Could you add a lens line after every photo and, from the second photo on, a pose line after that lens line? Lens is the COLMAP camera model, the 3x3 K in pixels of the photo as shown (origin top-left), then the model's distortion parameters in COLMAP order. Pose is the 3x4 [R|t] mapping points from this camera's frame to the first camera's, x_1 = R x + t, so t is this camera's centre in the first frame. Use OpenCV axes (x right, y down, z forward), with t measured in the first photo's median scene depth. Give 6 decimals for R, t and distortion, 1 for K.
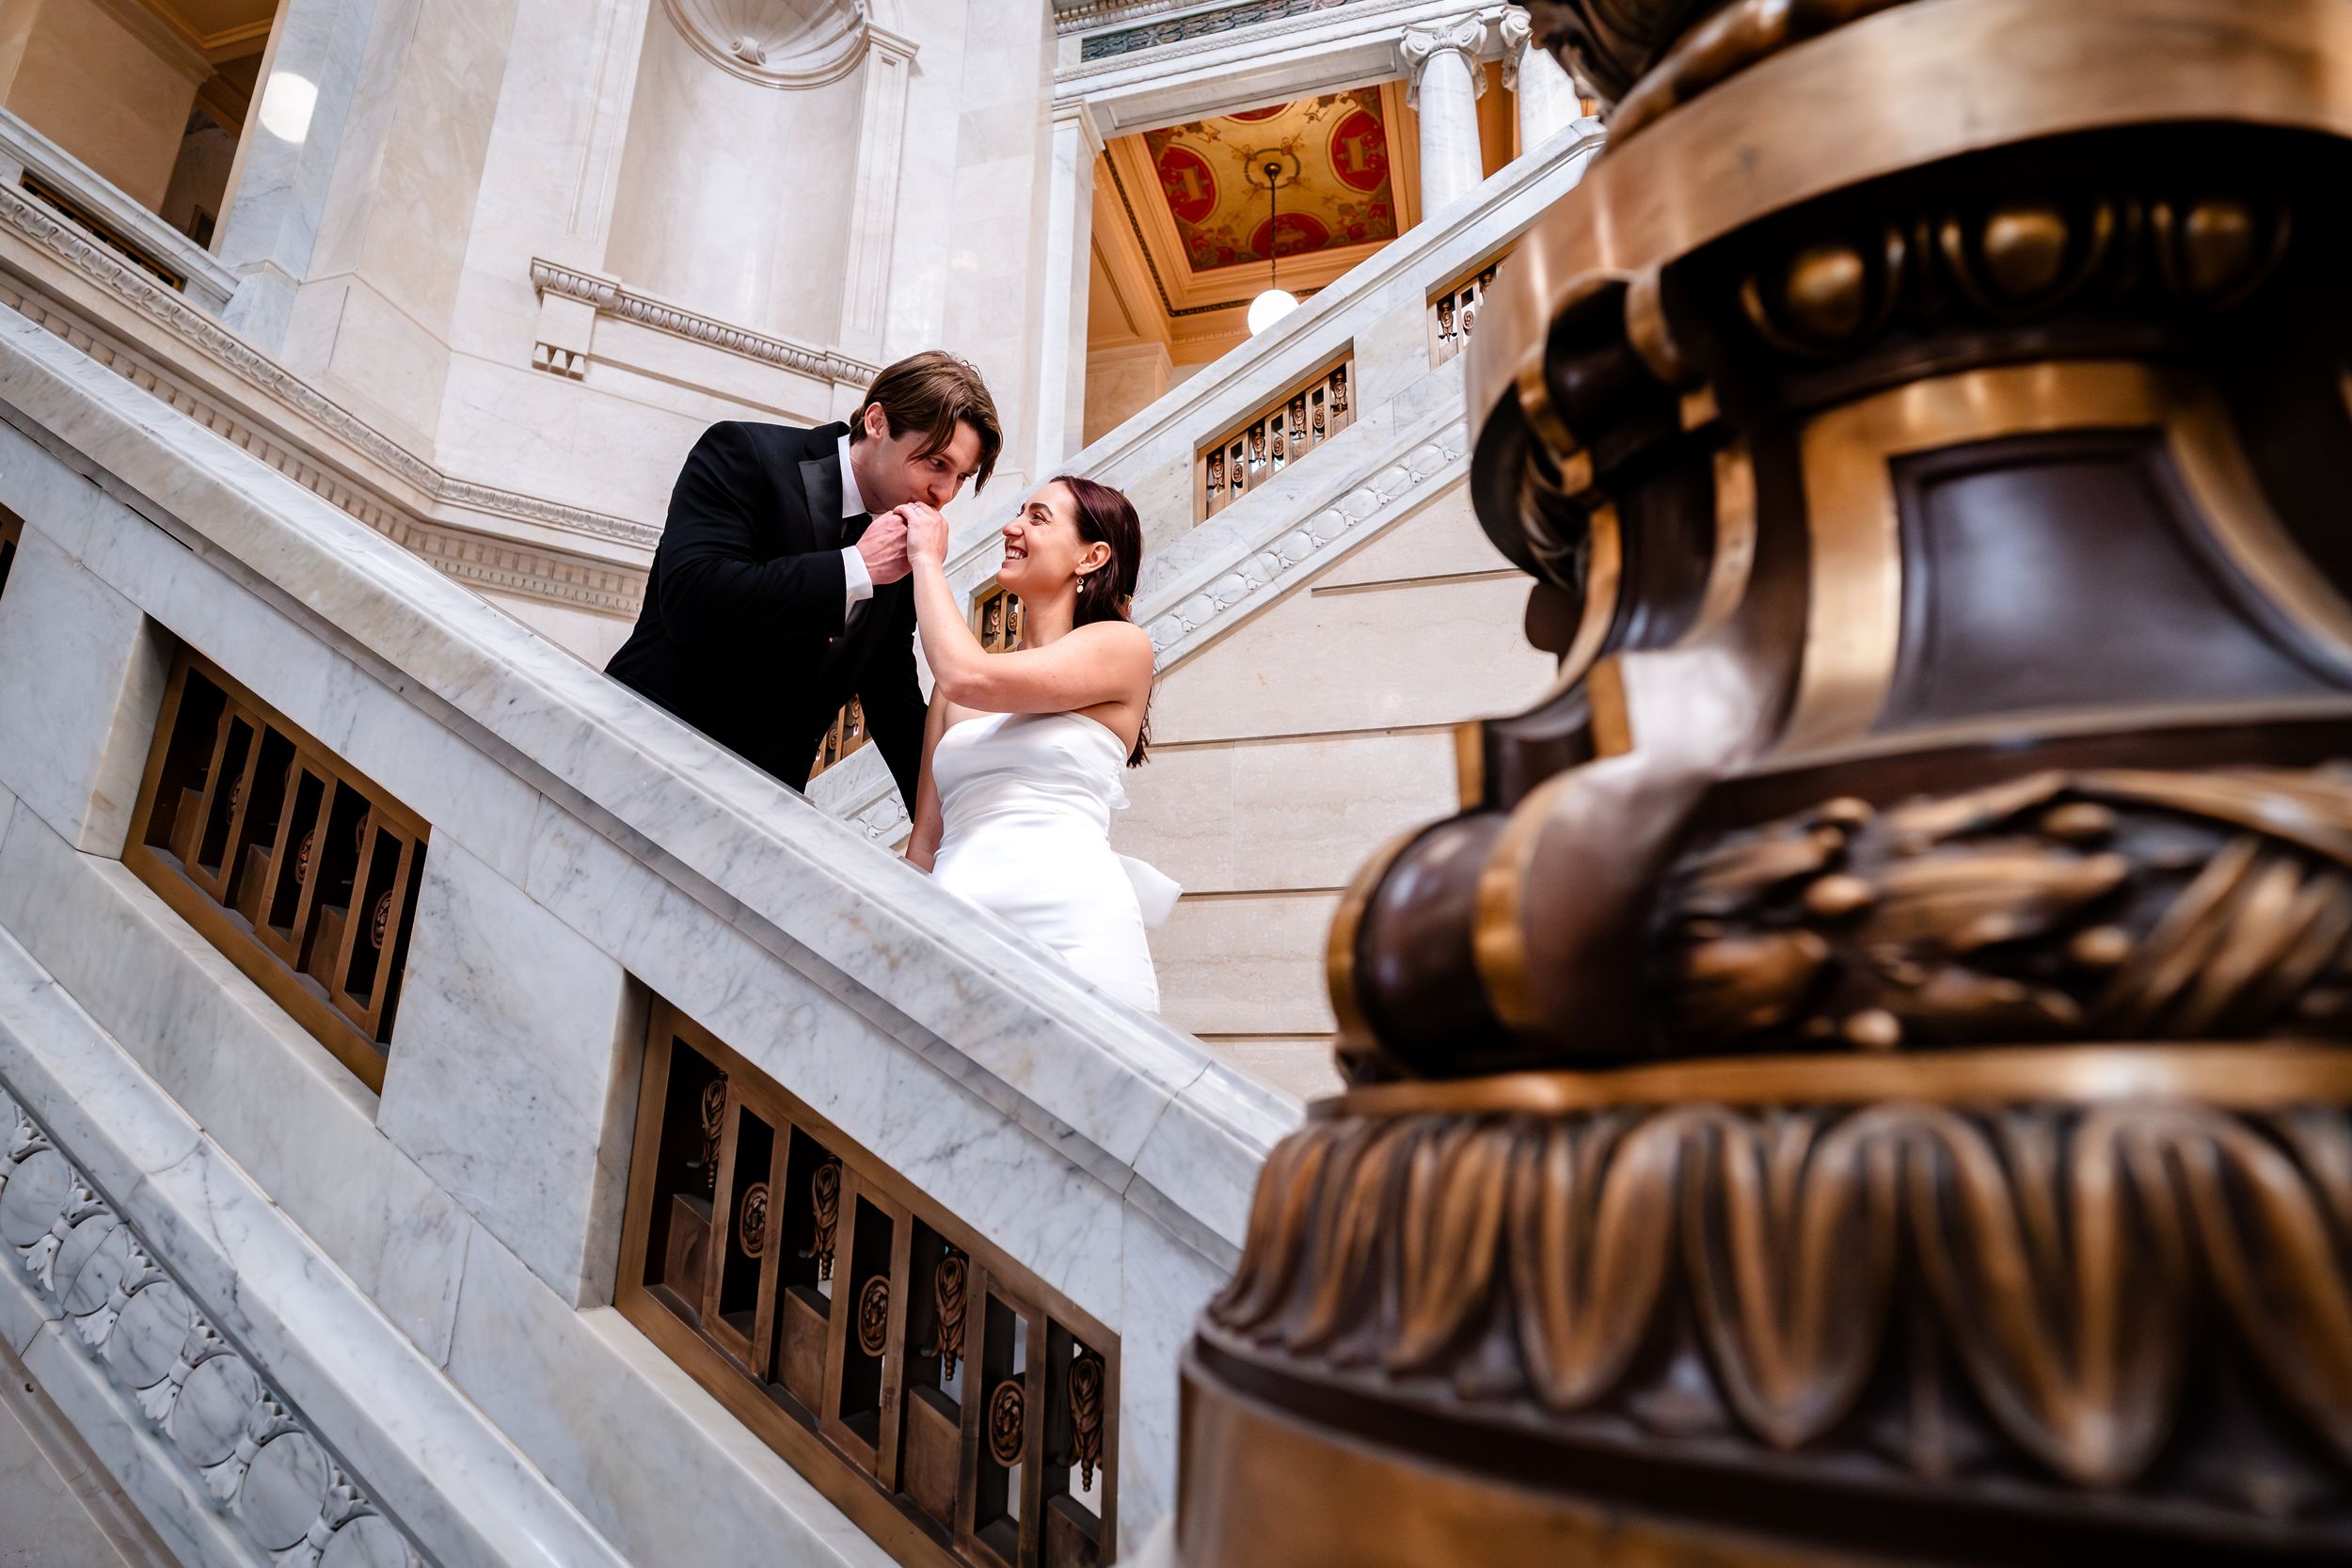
lens RADIAL K [[1269.6, 0, 1141.3], [0, 1269.6, 778.2], [0, 0, 1]] dist [-0.001278, -0.001445]
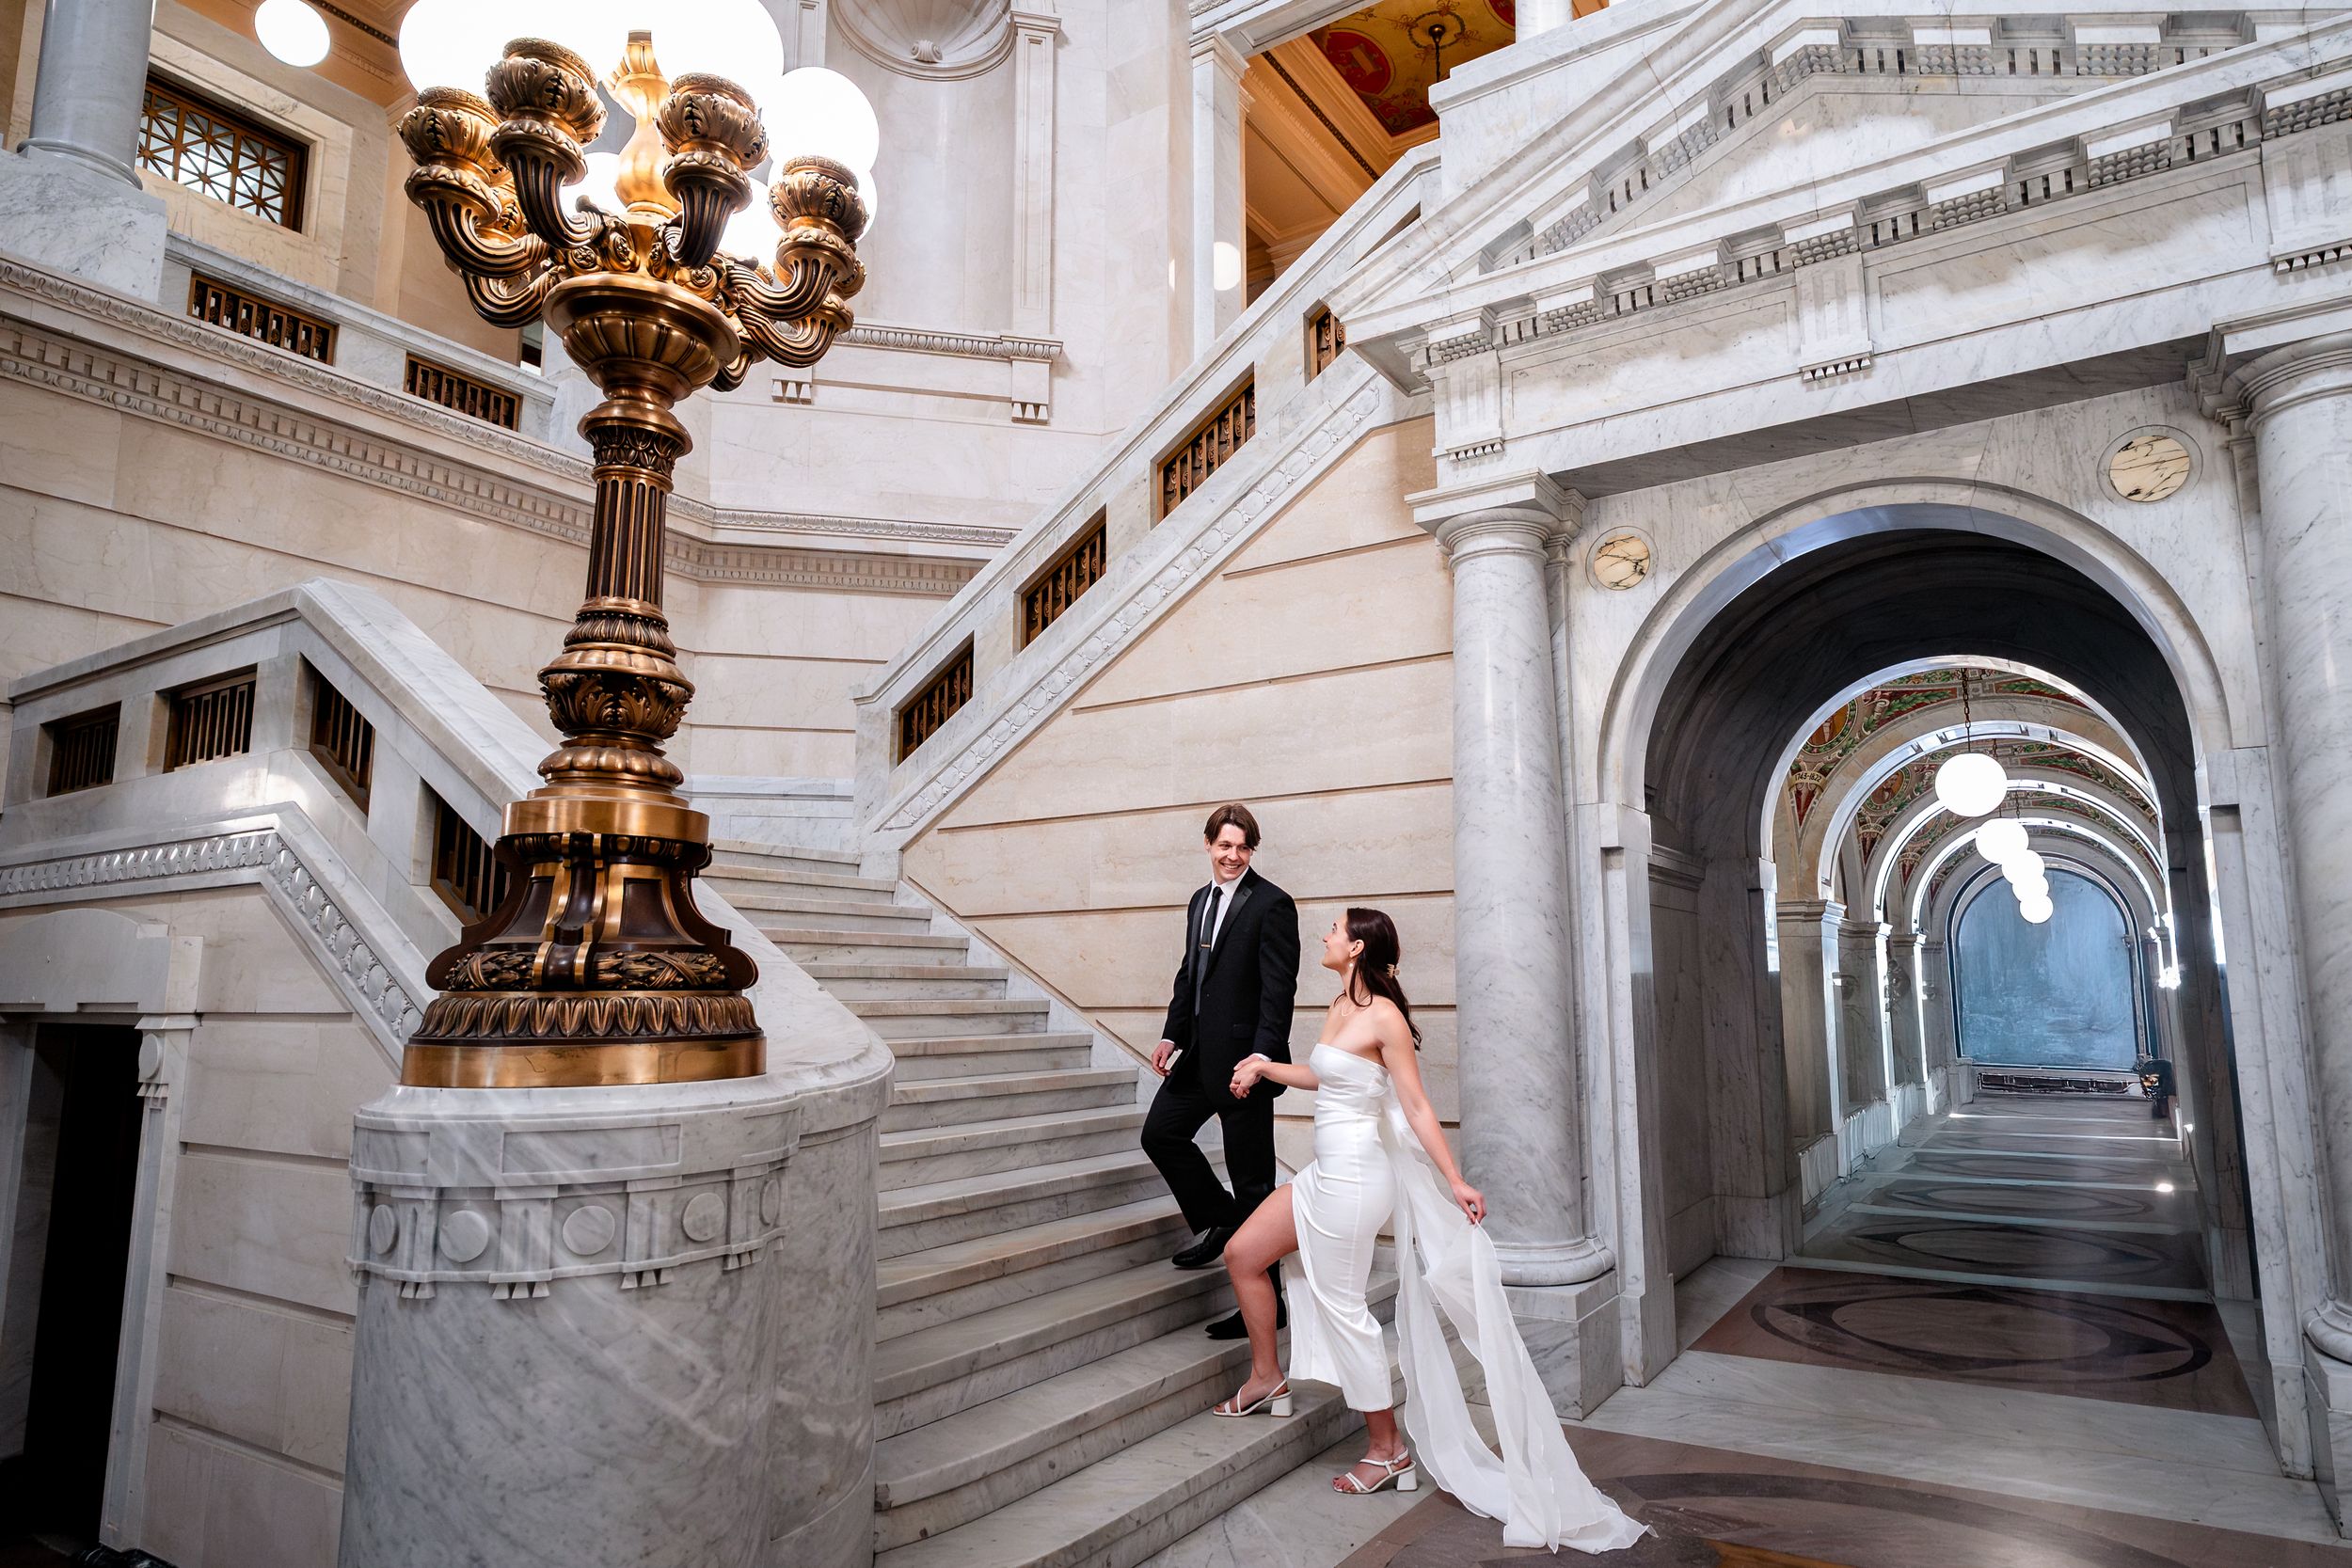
lens RADIAL K [[1343.7, 0, 1270.7], [0, 1343.7, 799.5], [0, 0, 1]] dist [-0.000764, -0.000391]
pose [[0.963801, -0.069977, -0.257275, 0.318410], [0.108503, 0.984368, 0.138731, -0.063971], [0.243546, -0.161624, 0.956328, -0.228248]]
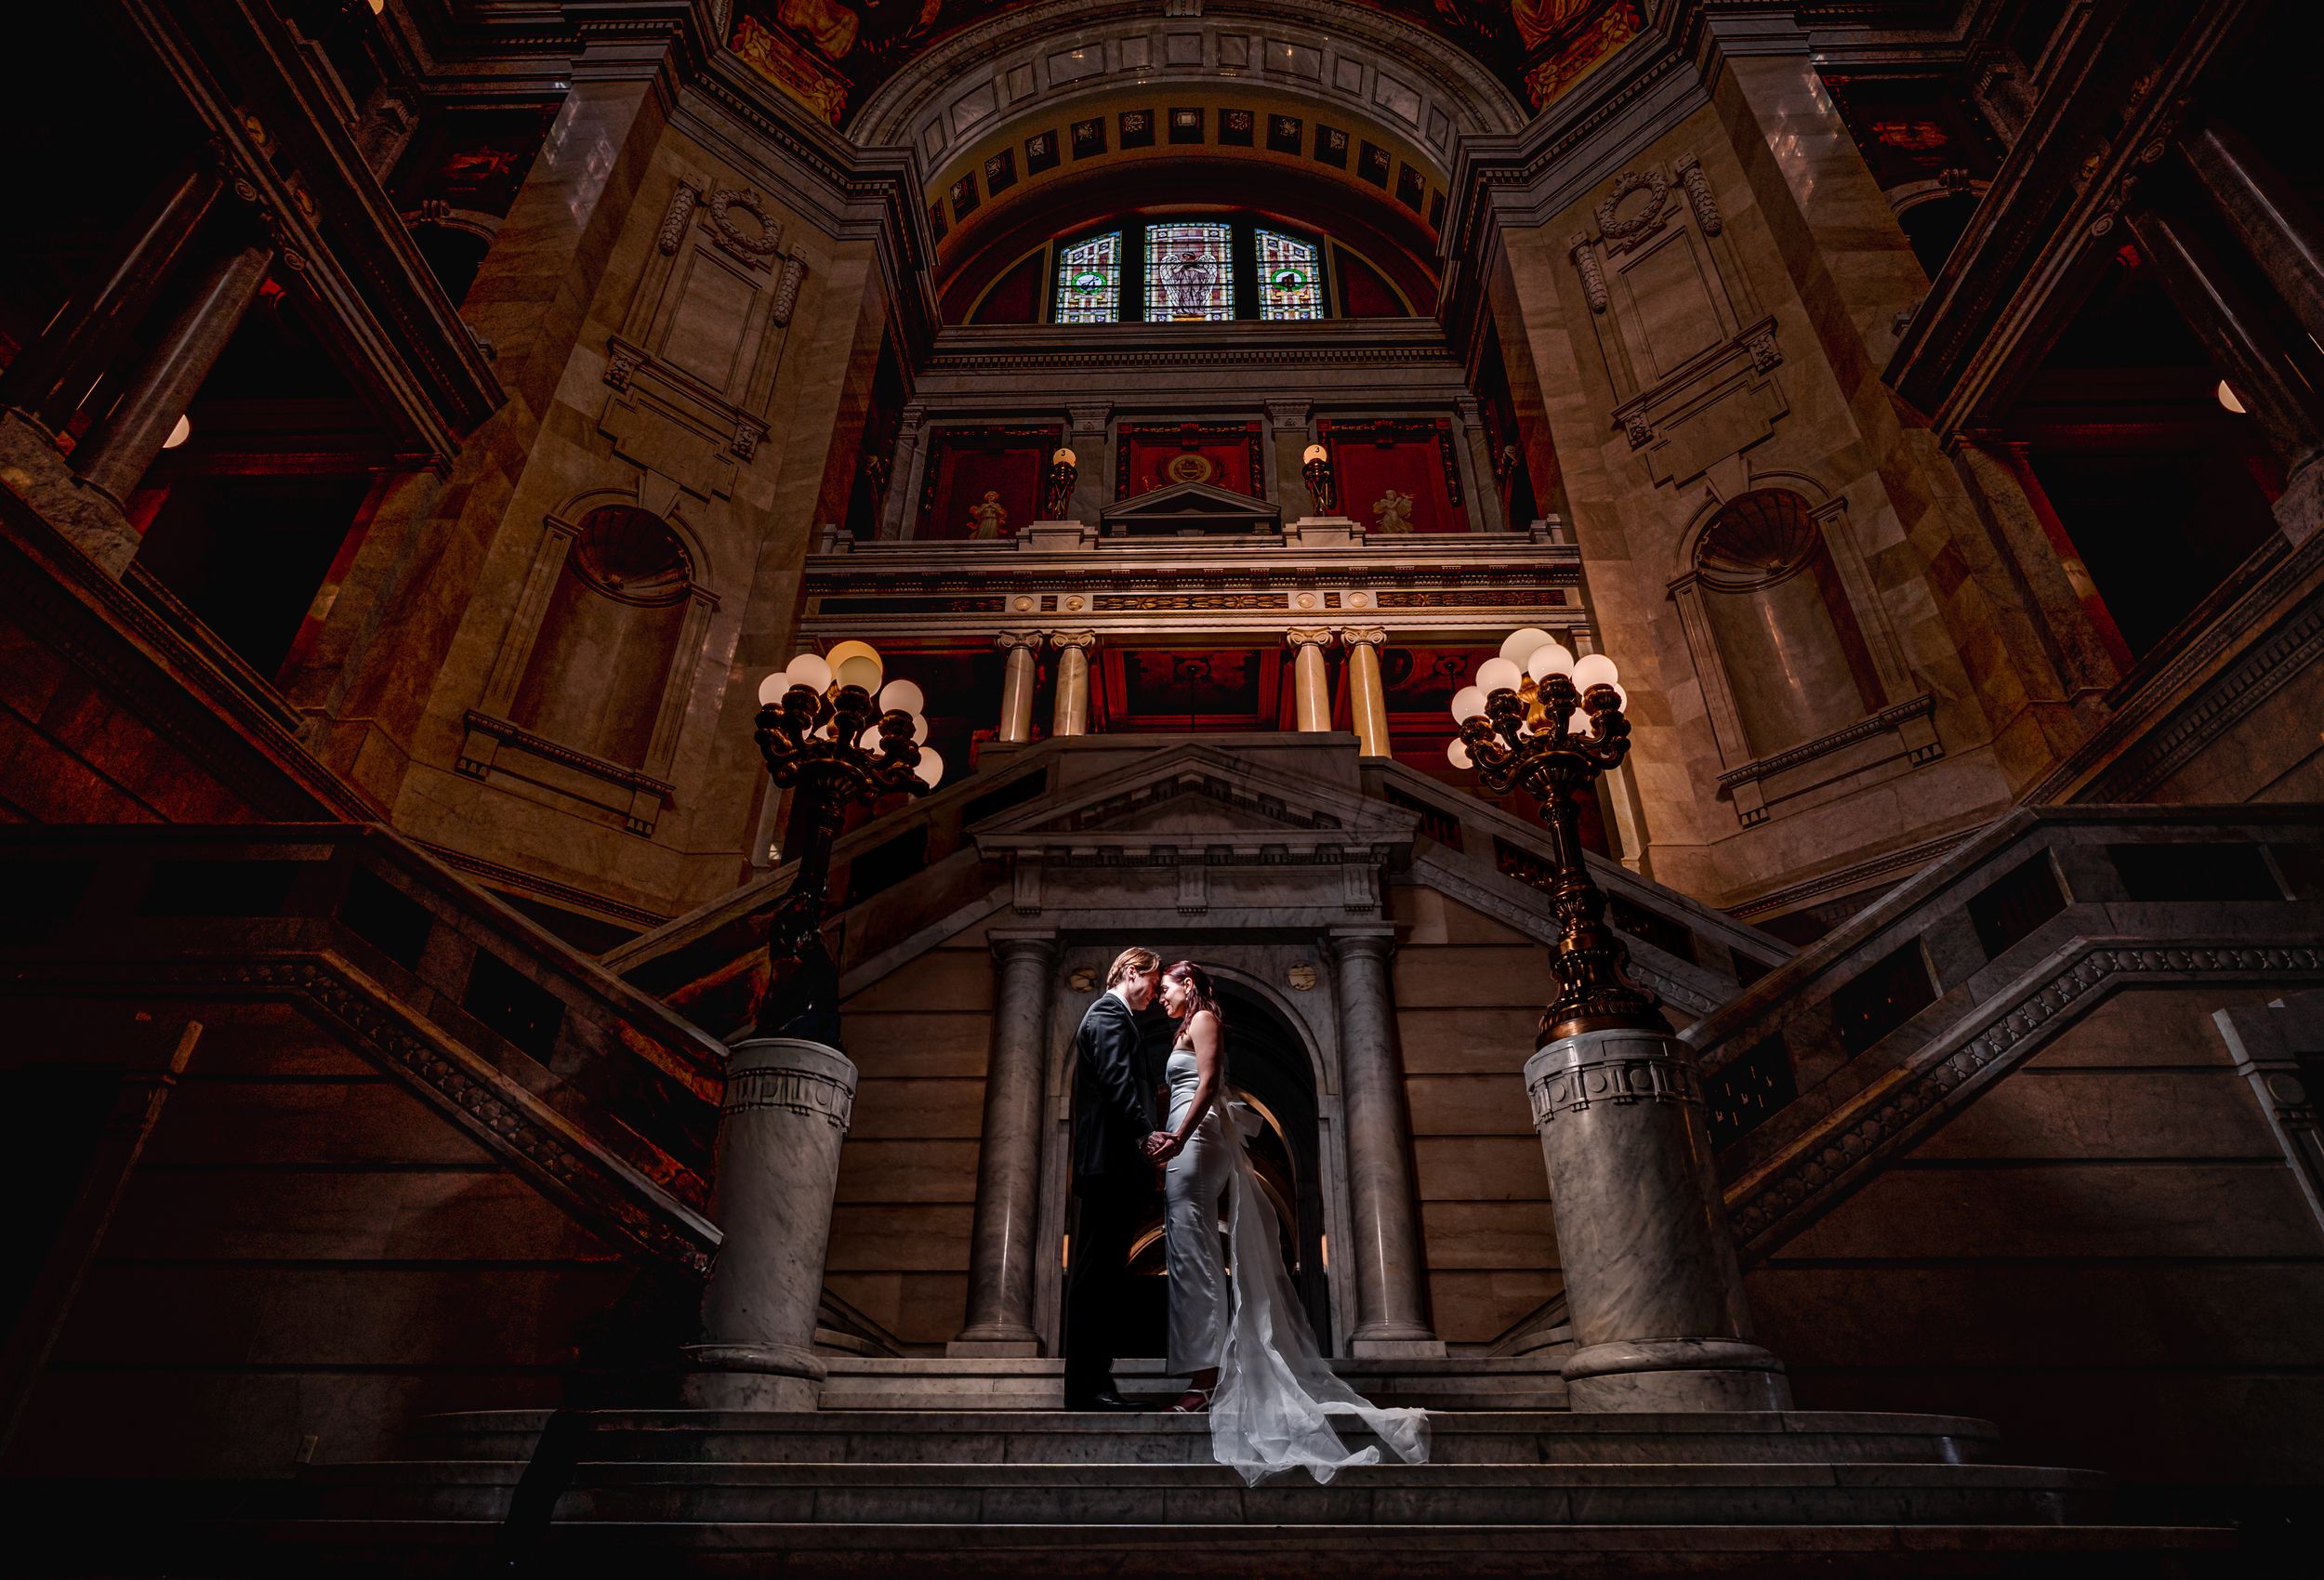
lens RADIAL K [[1217.2, 0, 1169.1], [0, 1217.2, 745.2], [0, 0, 1]] dist [-0.003453, 0.000406]
pose [[0.968087, 0.120586, 0.219697, 0.093462], [-0.055861, 0.958404, -0.279895, 0.051872], [-0.244310, 0.258690, 0.934555, -0.795725]]
